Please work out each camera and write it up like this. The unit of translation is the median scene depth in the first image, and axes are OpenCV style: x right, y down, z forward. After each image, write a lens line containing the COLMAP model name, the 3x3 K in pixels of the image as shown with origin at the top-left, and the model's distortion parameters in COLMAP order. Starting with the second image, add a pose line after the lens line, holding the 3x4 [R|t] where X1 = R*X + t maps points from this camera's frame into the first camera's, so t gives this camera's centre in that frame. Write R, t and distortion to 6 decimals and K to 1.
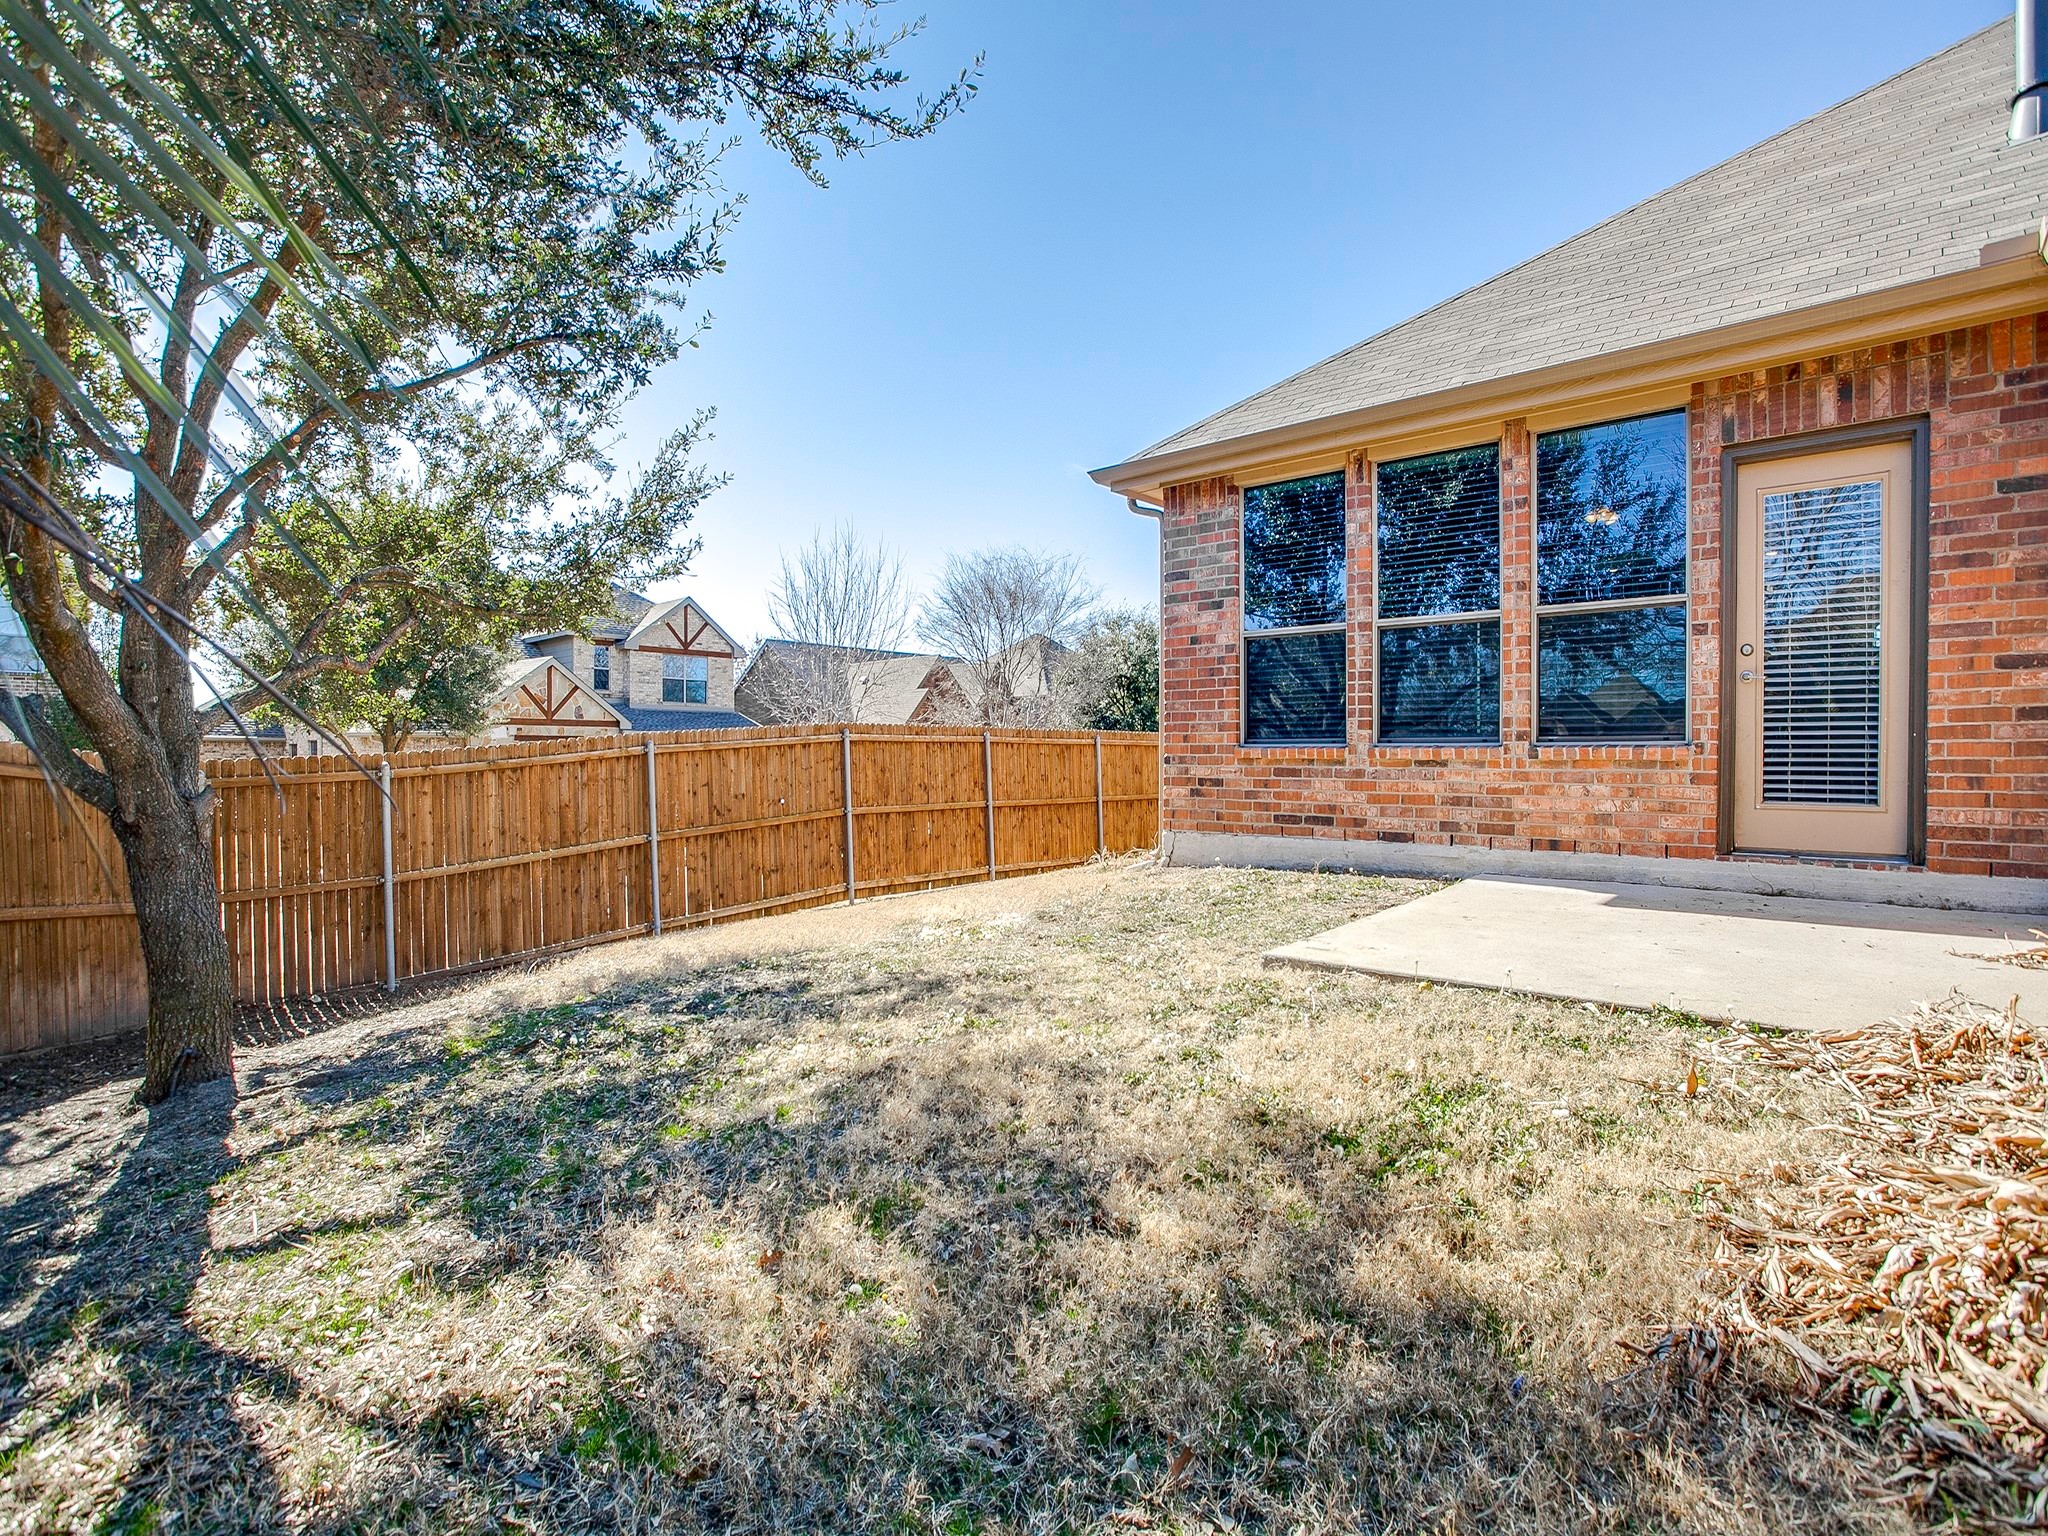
lens RADIAL K [[1016.7, 0, 1014.5], [0, 1016.7, 770.4], [0, 0, 1]] dist [-0.058834, 0.025678]
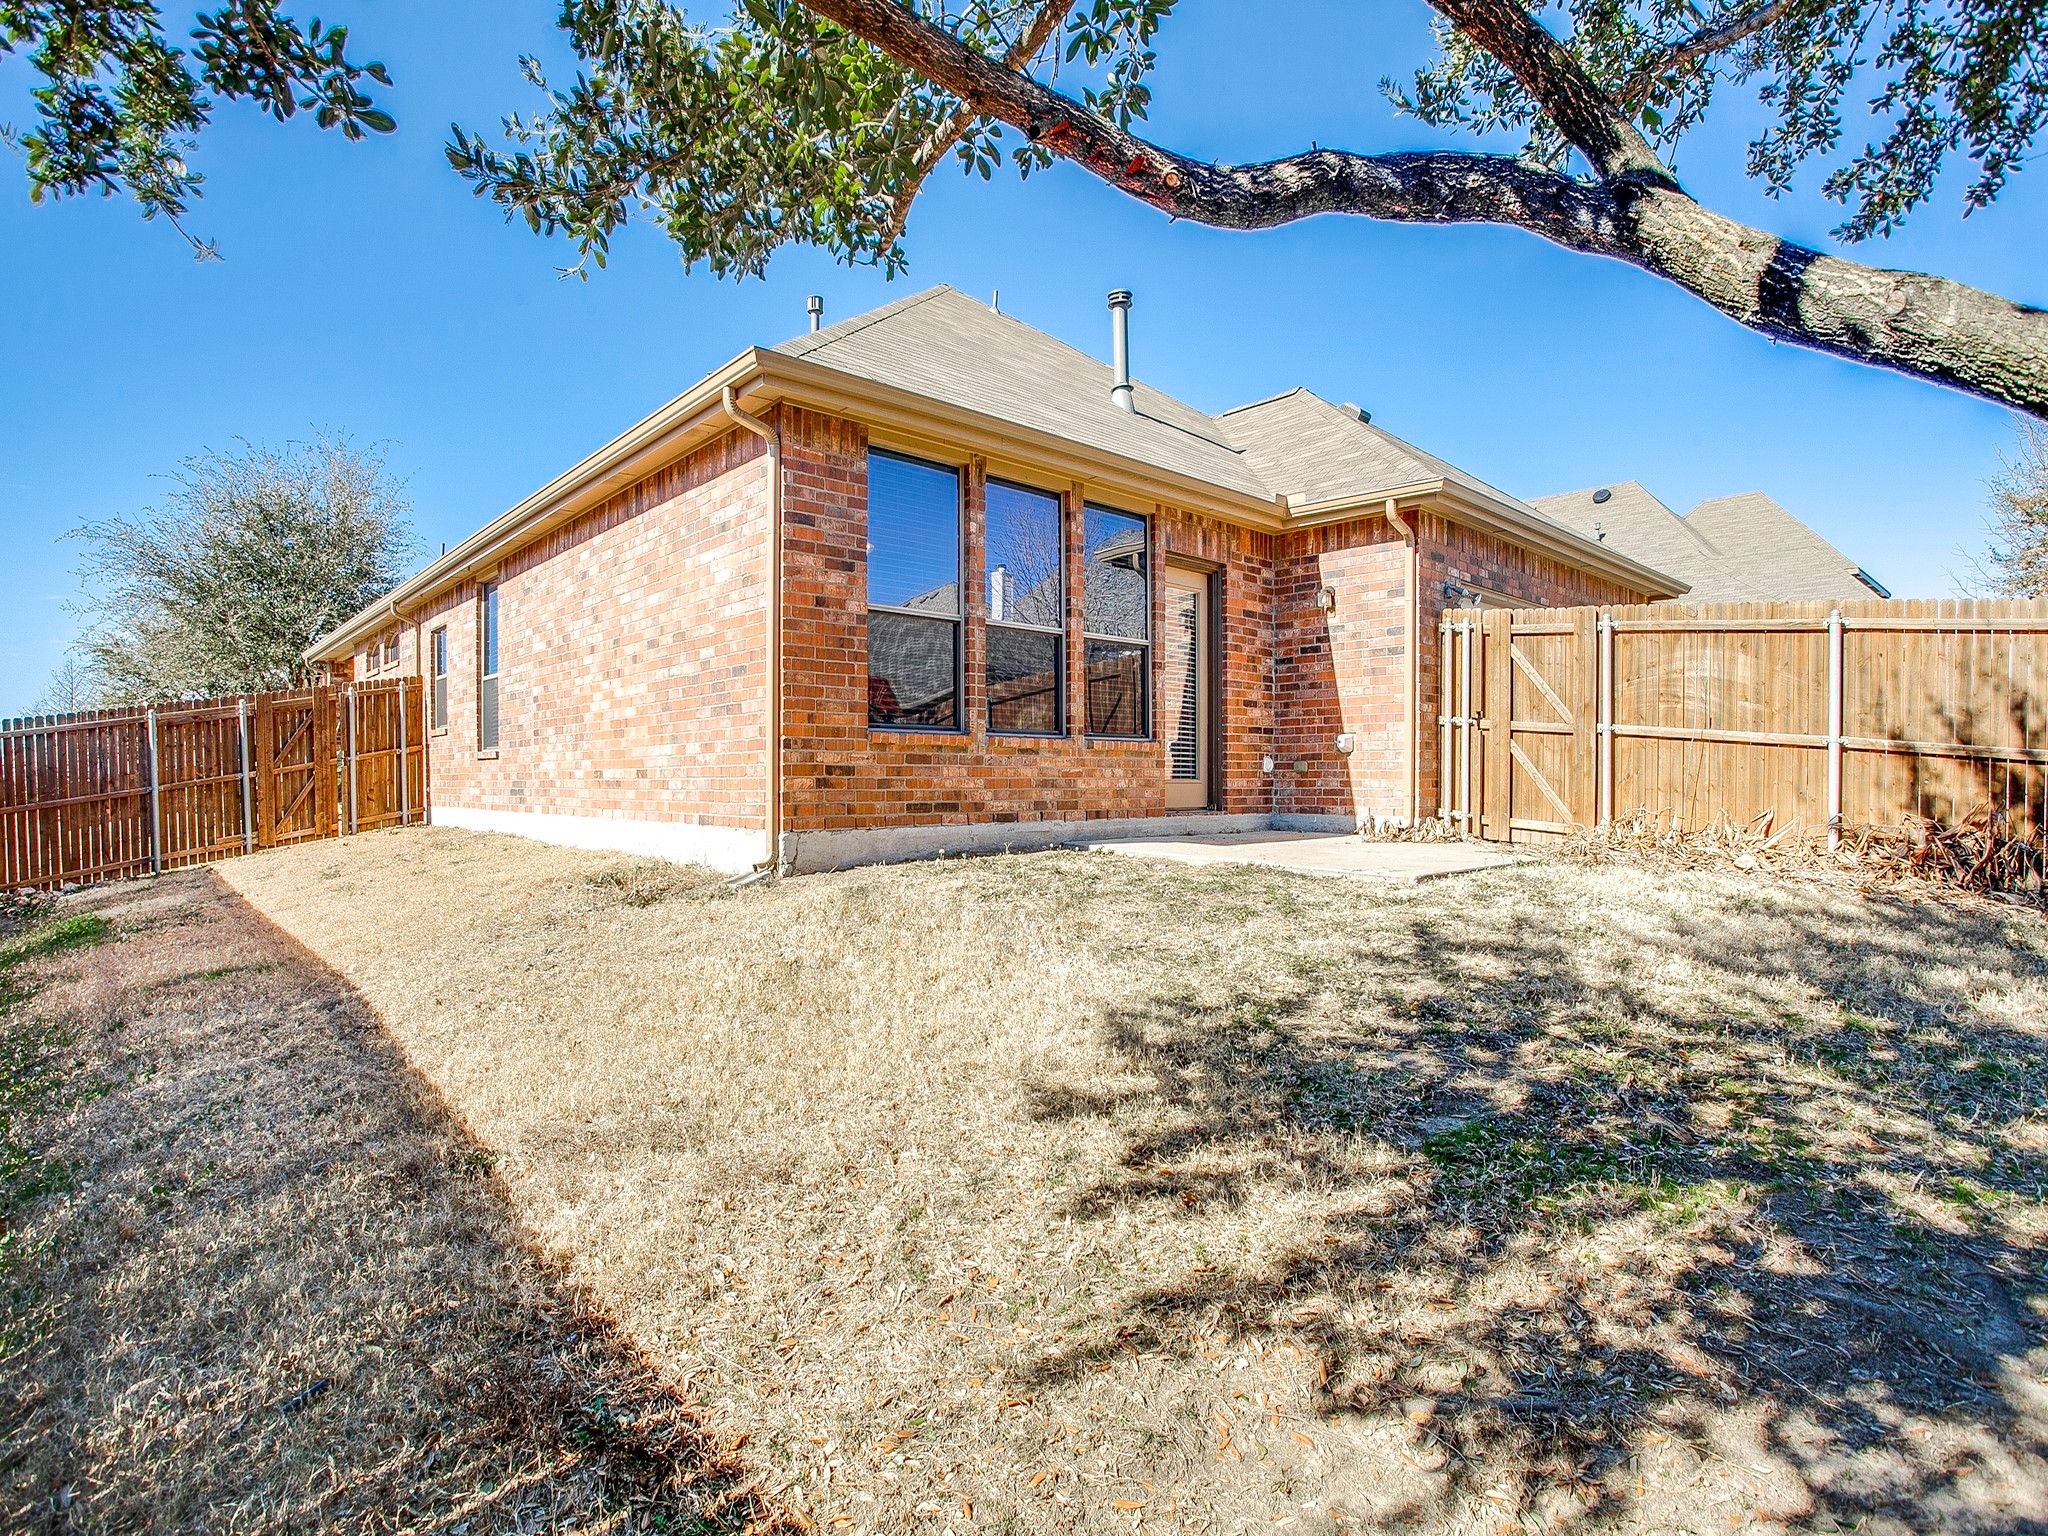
lens RADIAL K [[1016.7, 0, 1014.5], [0, 1016.7, 770.4], [0, 0, 1]] dist [-0.058834, 0.025678]
pose [[0.127498, 0.002924, 0.991834, -0.657175], [0.009416, 0.999947, -0.004158, 0.017006], [-0.991794, 0.009869, 0.127464, 0.764726]]
